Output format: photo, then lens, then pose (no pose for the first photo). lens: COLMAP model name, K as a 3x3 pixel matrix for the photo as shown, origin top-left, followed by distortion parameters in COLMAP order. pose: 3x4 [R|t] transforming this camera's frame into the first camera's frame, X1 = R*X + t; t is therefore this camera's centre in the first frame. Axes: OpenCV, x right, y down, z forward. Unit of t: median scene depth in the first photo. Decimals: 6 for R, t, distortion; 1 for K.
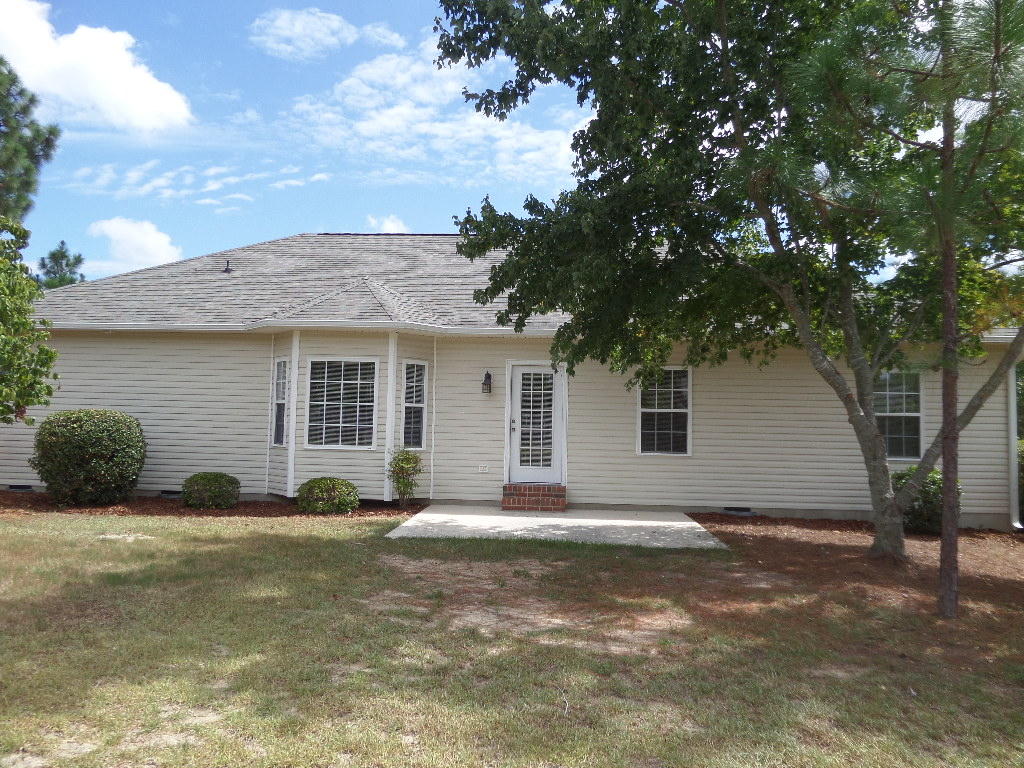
lens RADIAL K [[739.9, 0, 512.0], [0, 739.9, 384.0], [0, 0, 1]] dist [-0.014361, -0.009977]
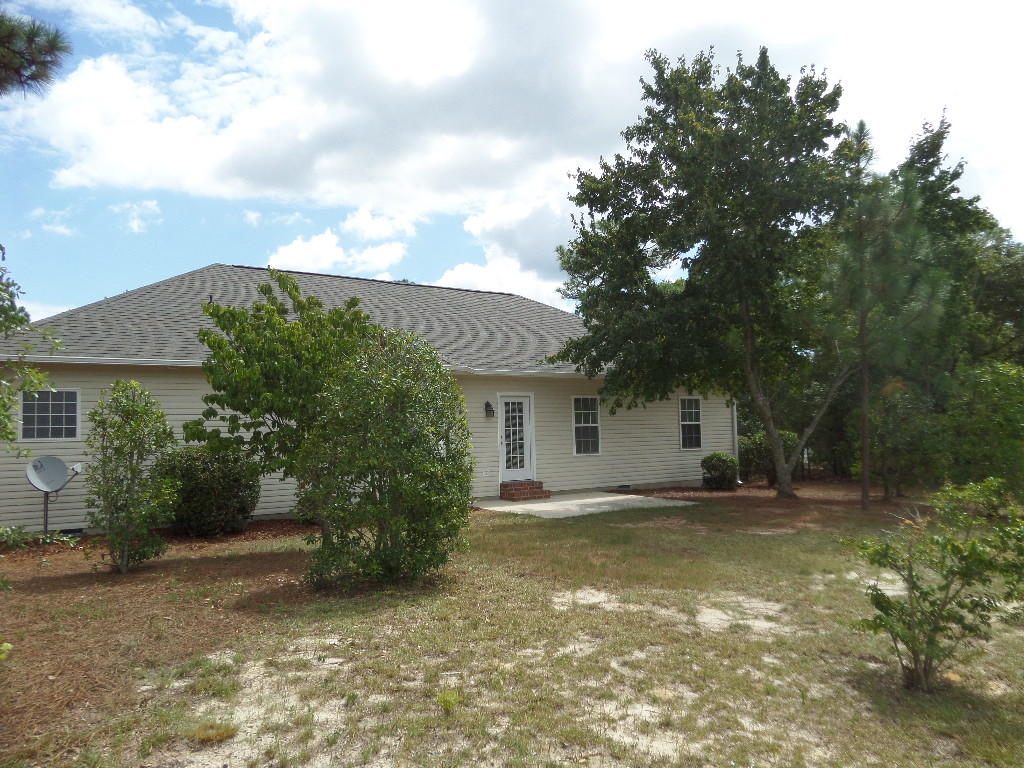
lens RADIAL K [[739.9, 0, 512.0], [0, 739.9, 384.0], [0, 0, 1]] dist [-0.014361, -0.009977]
pose [[0.792631, -0.001335, 0.609701, -0.831126], [0.017566, 0.999633, -0.020647, -0.019733], [-0.609449, 0.027075, 0.792363, -0.102104]]
